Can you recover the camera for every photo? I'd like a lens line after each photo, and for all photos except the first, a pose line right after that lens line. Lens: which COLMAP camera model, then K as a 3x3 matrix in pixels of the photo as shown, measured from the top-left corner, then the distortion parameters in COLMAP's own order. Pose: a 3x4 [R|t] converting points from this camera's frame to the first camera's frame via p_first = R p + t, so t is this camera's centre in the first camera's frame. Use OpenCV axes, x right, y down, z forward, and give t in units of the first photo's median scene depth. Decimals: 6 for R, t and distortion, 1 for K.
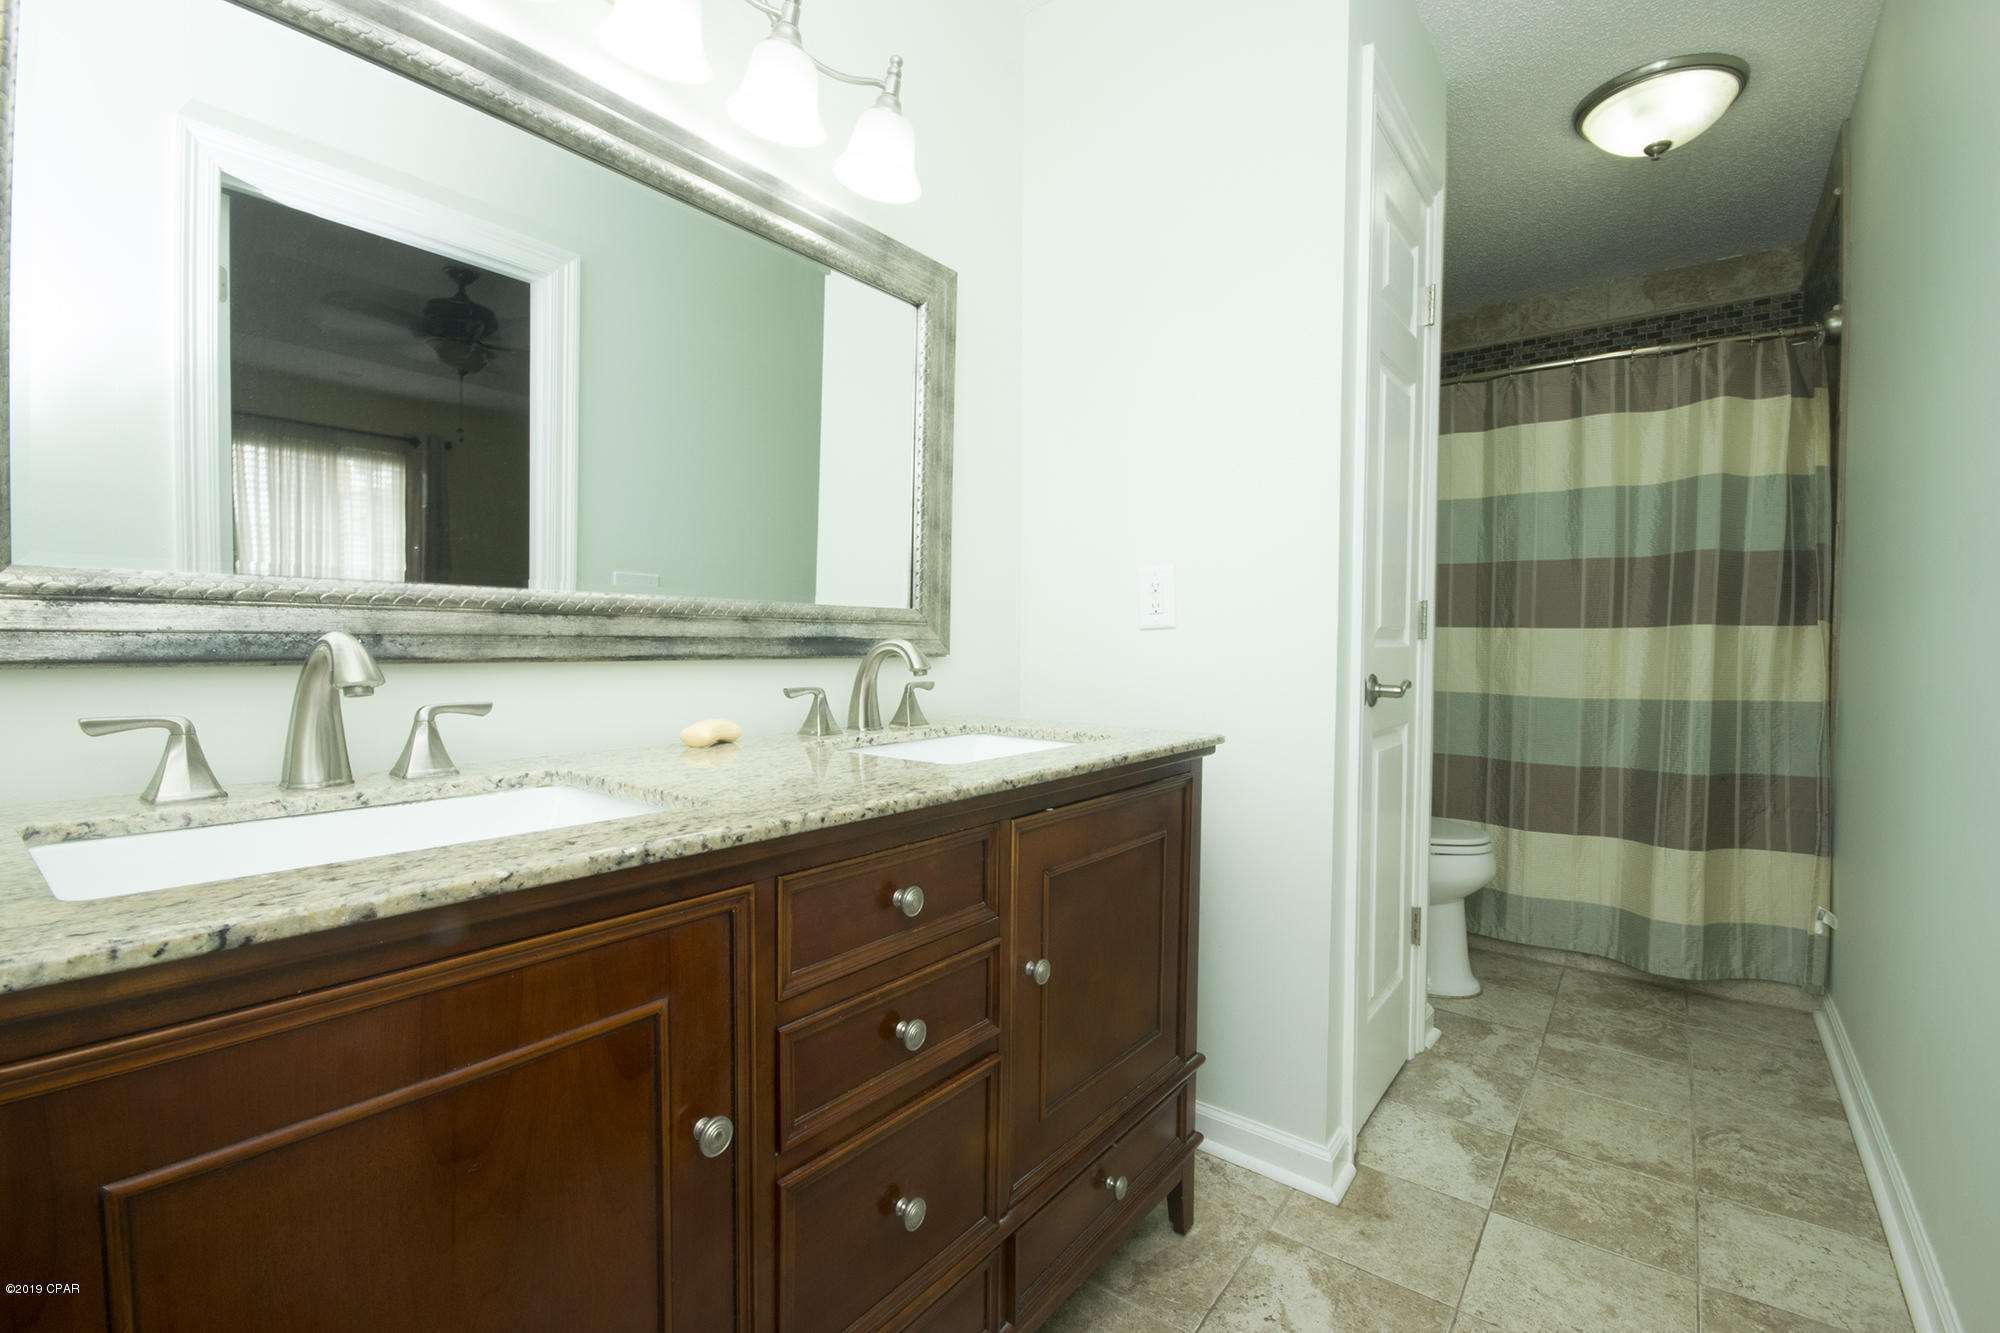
lens RADIAL K [[872.5, 0, 997.1], [0, 872.5, 667.3], [0, 0, 1]] dist [0.002244, -0.005823]
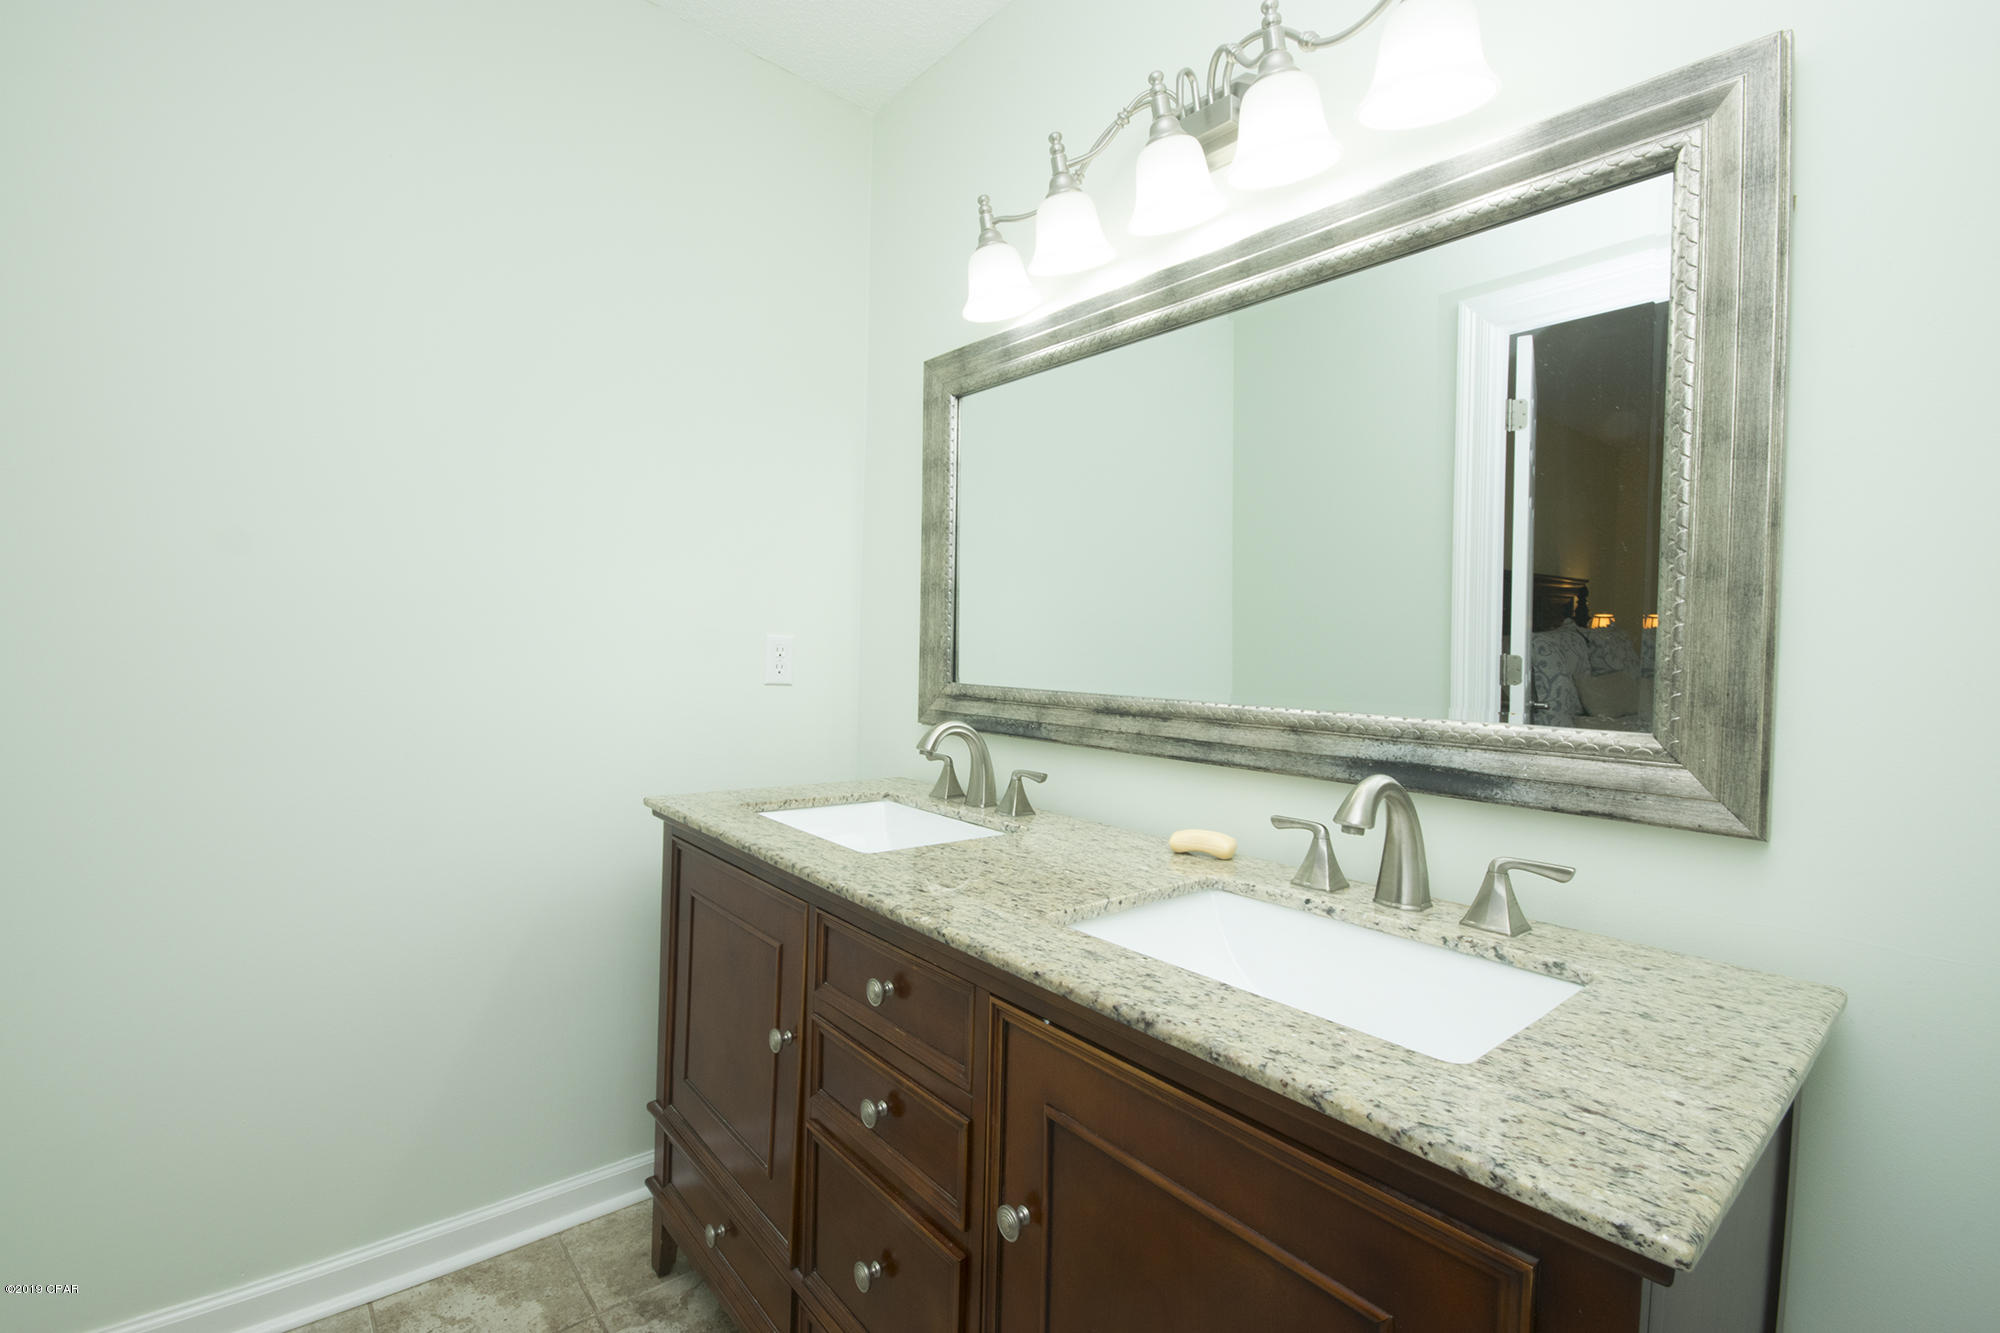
lens RADIAL K [[872.5, 0, 1001.8], [0, 872.5, 651.5], [0, 0, 1]] dist [0.002244, -0.005823]
pose [[-0.201009, -0.020554, -0.979374, 0.703371], [-0.064312, 0.997900, -0.007743, -0.120955], [0.977476, 0.061429, -0.201908, 0.985846]]
